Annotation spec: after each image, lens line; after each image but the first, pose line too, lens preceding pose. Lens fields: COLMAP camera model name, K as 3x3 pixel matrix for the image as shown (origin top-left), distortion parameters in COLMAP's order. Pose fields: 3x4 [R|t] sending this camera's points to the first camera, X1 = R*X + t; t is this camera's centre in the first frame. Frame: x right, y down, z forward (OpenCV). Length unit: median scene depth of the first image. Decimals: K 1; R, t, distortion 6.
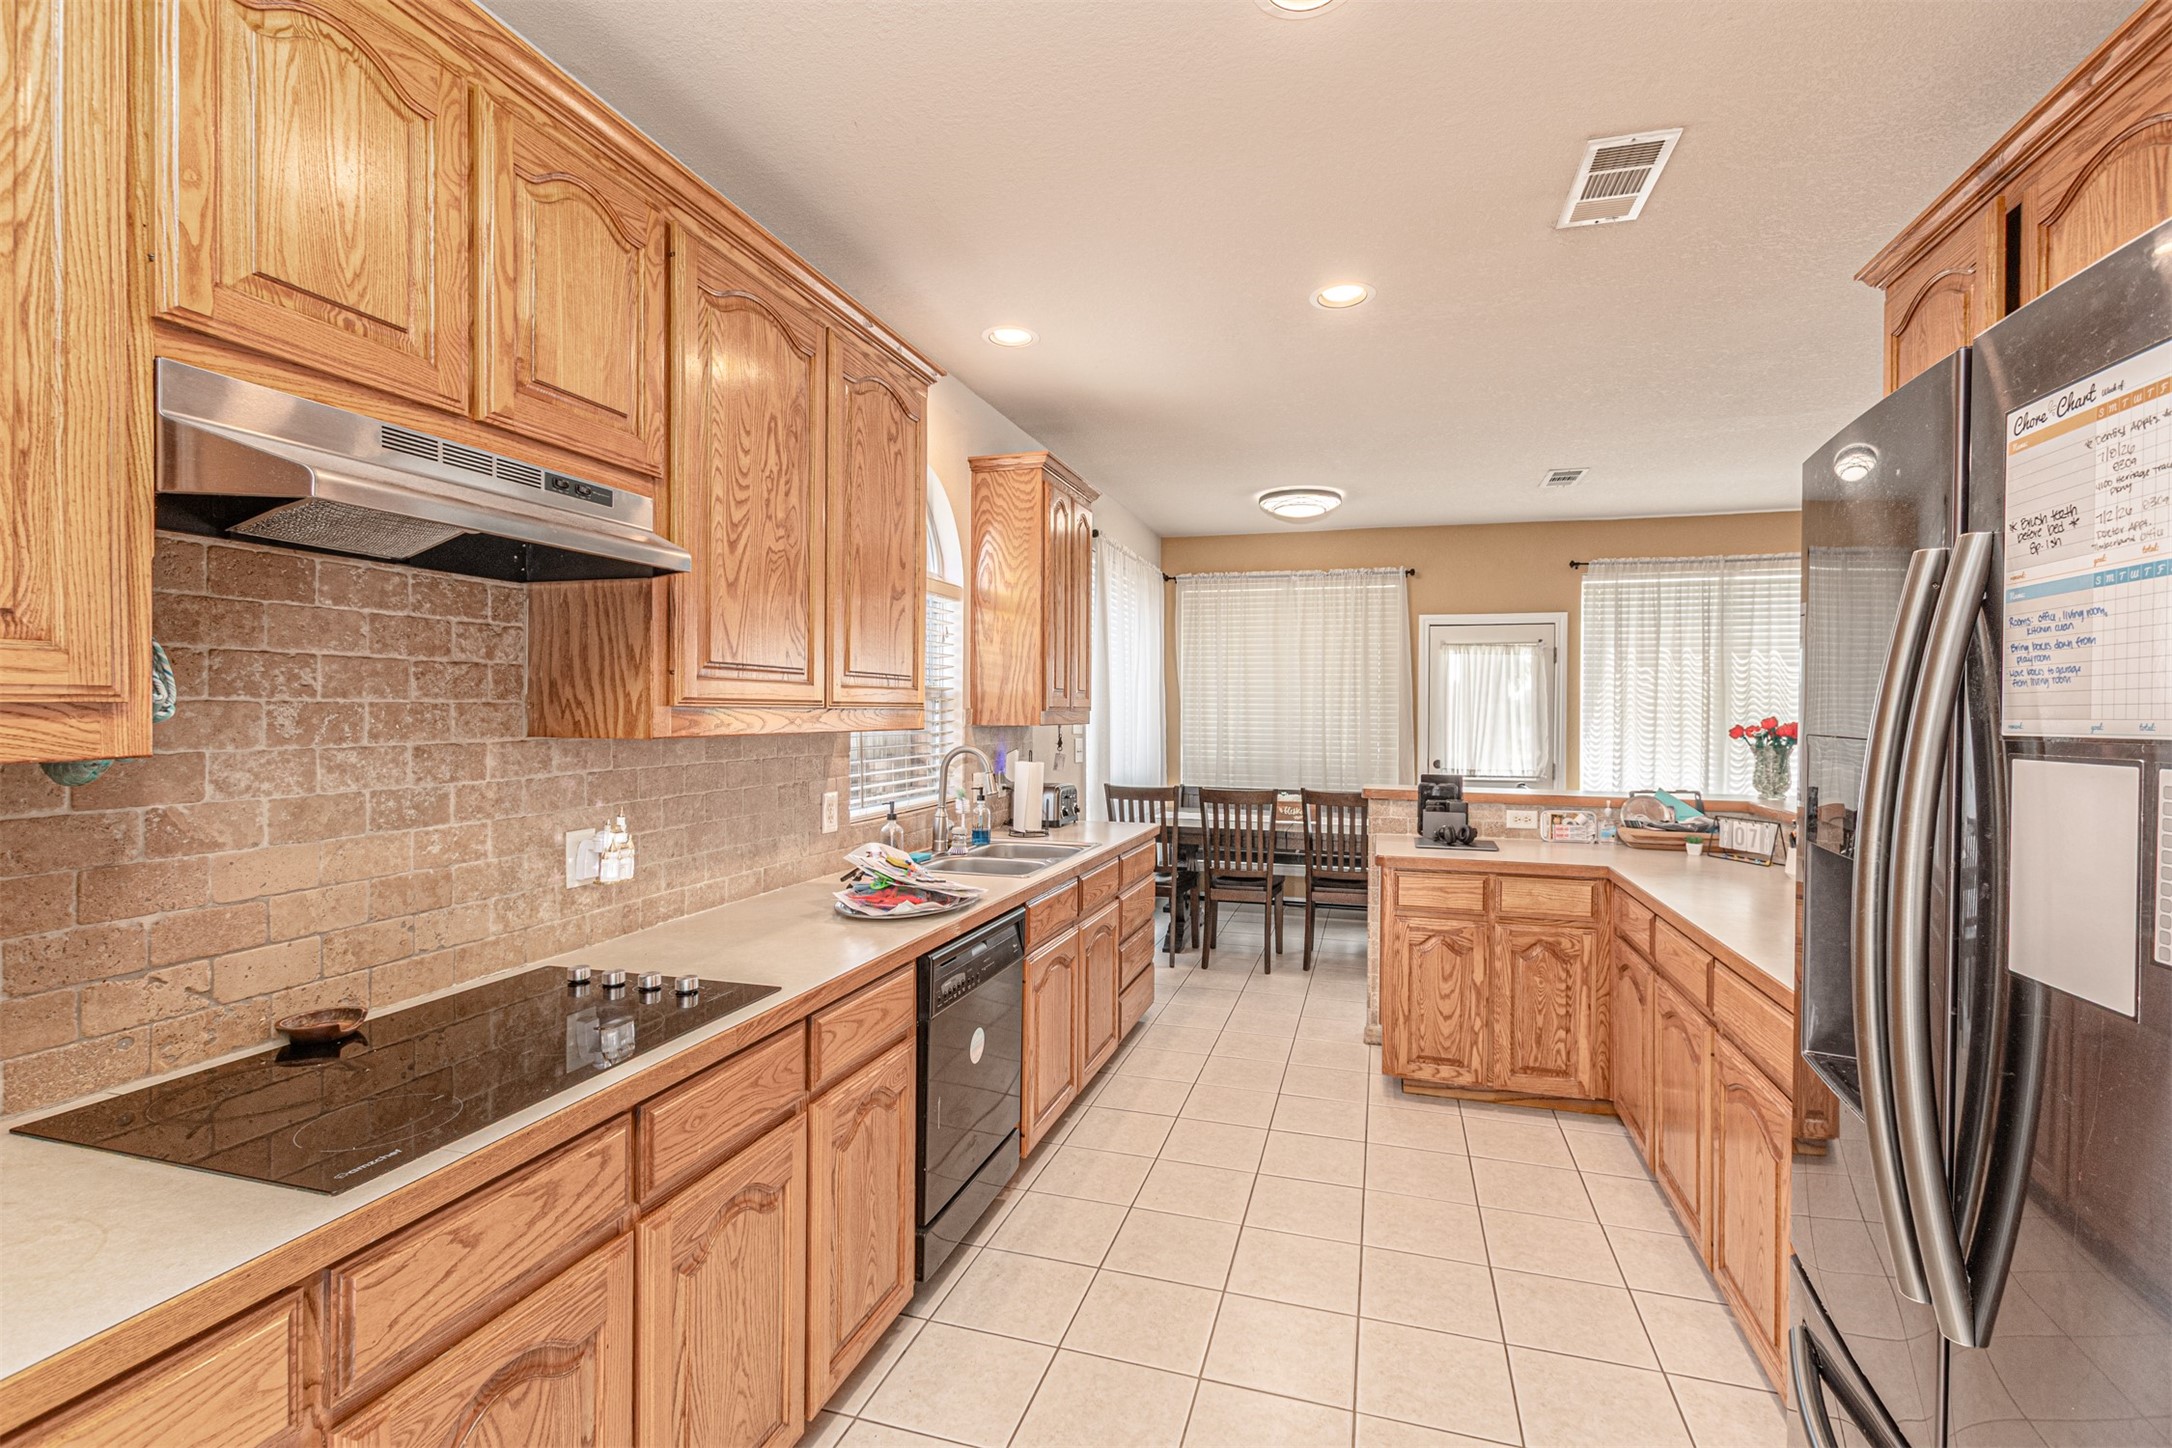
lens RADIAL K [[963.3, 0, 1086.0], [0, 963.3, 724.0], [0, 0, 1]] dist [-0.001584, 0.000159]
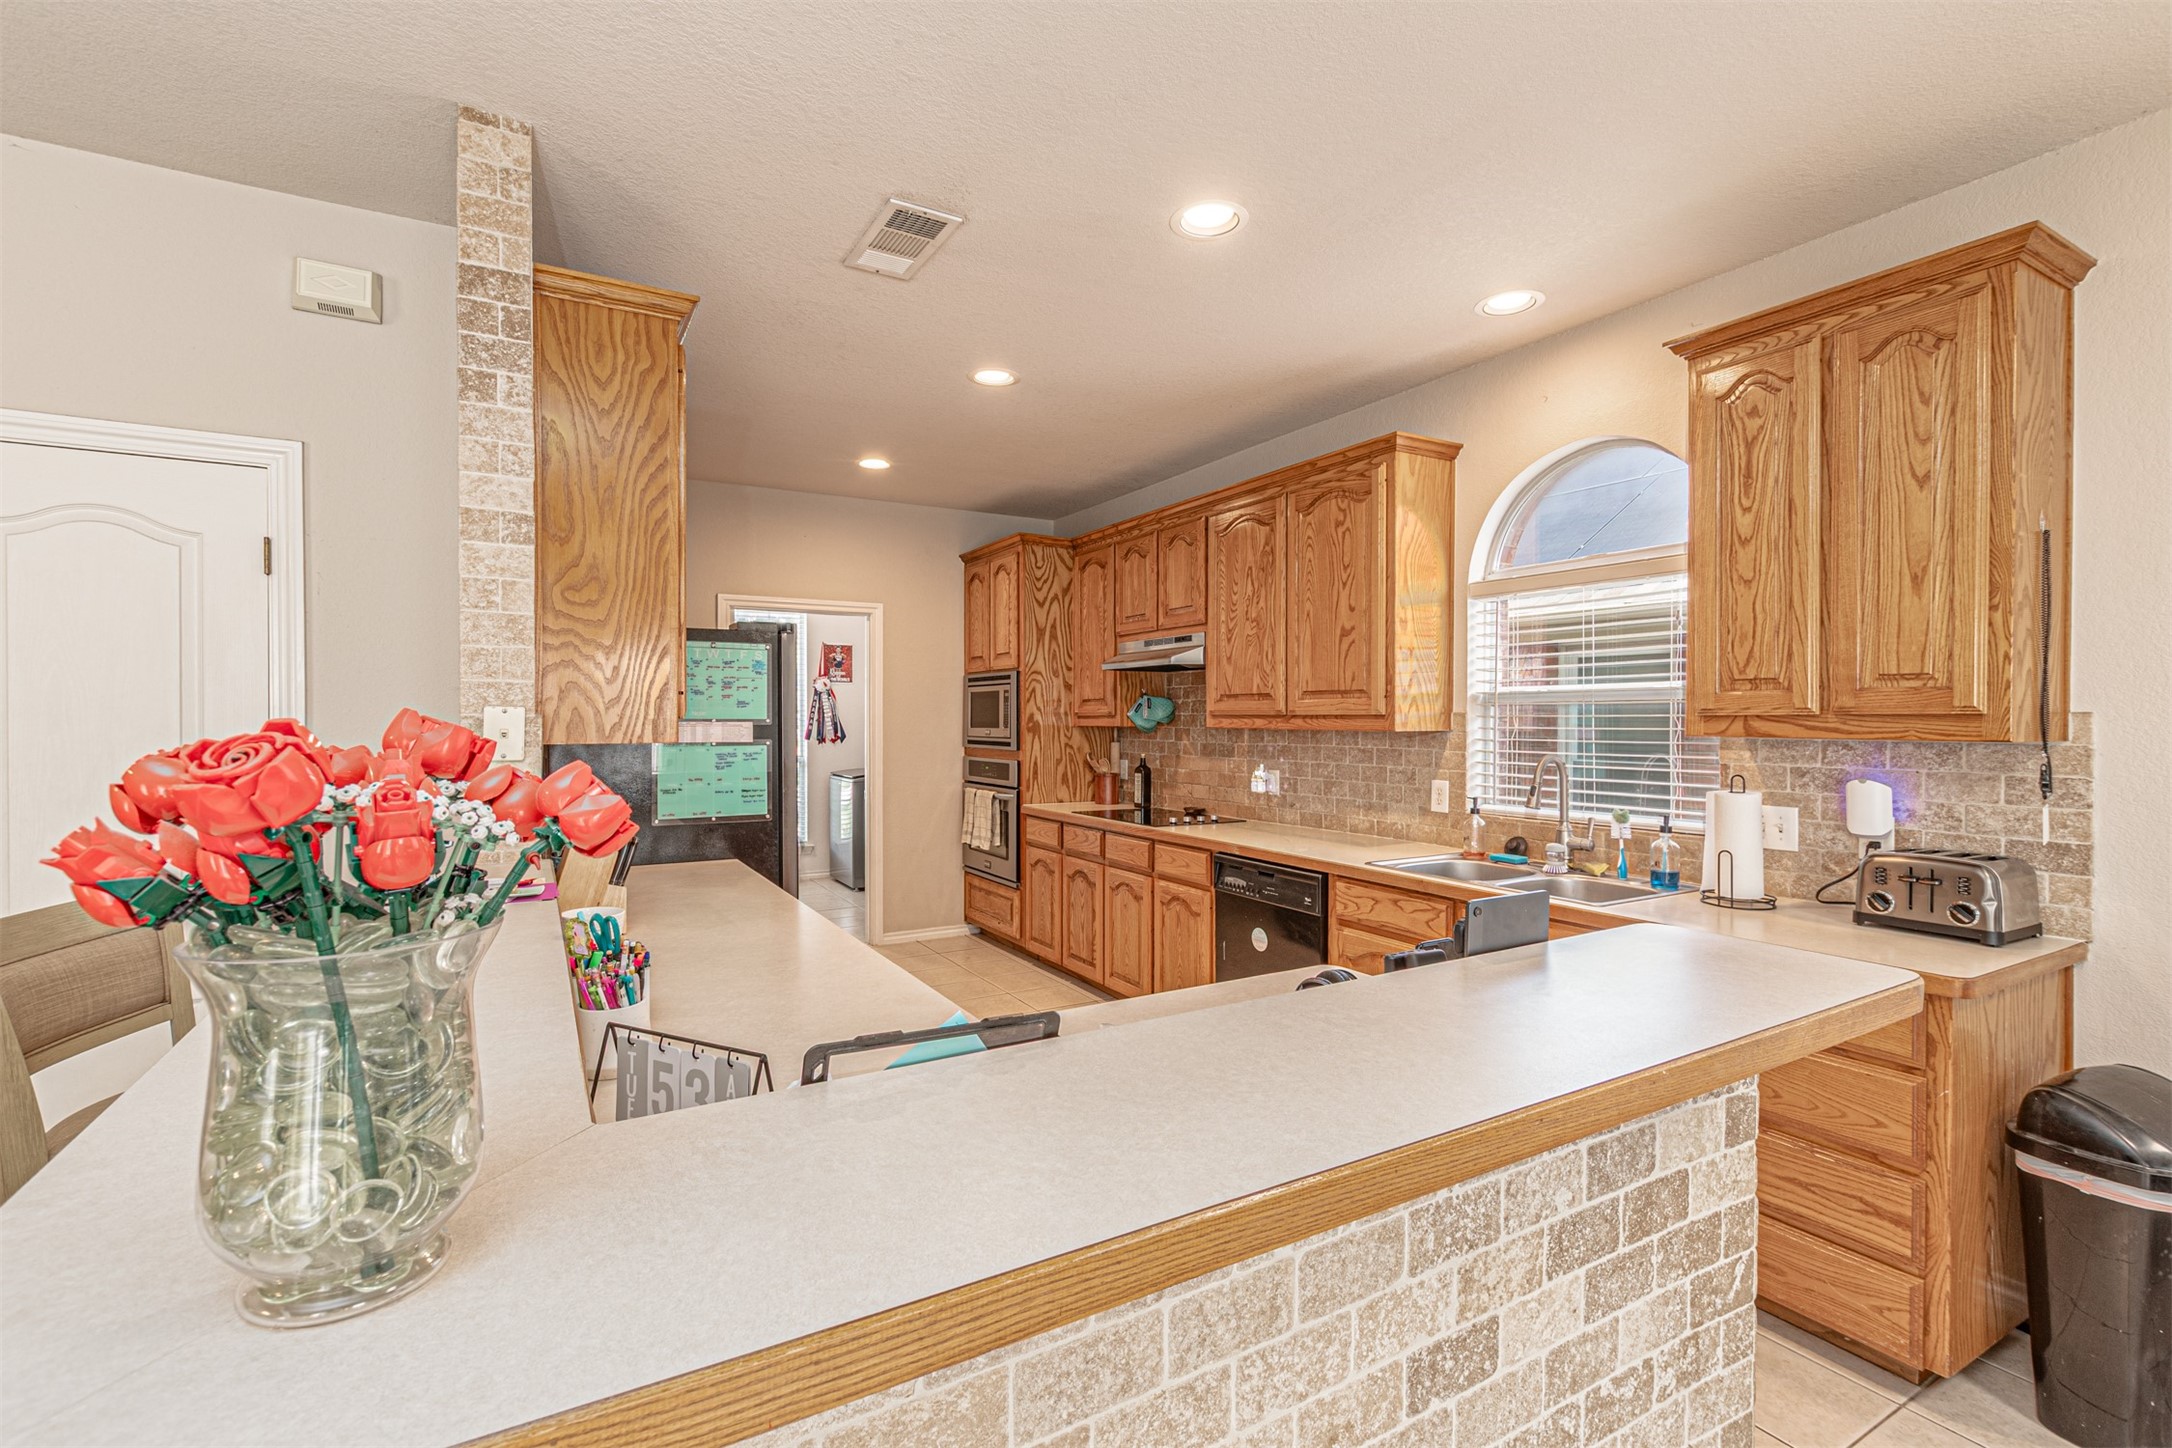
lens RADIAL K [[963.3, 0, 1086.0], [0, 963.3, 724.0], [0, 0, 1]] dist [-0.001584, 0.000159]
pose [[-0.676390, 0.005571, -0.736523, 1.358156], [-0.009066, 0.999833, 0.015888, -0.026841], [0.736488, 0.017424, -0.676226, 2.093184]]
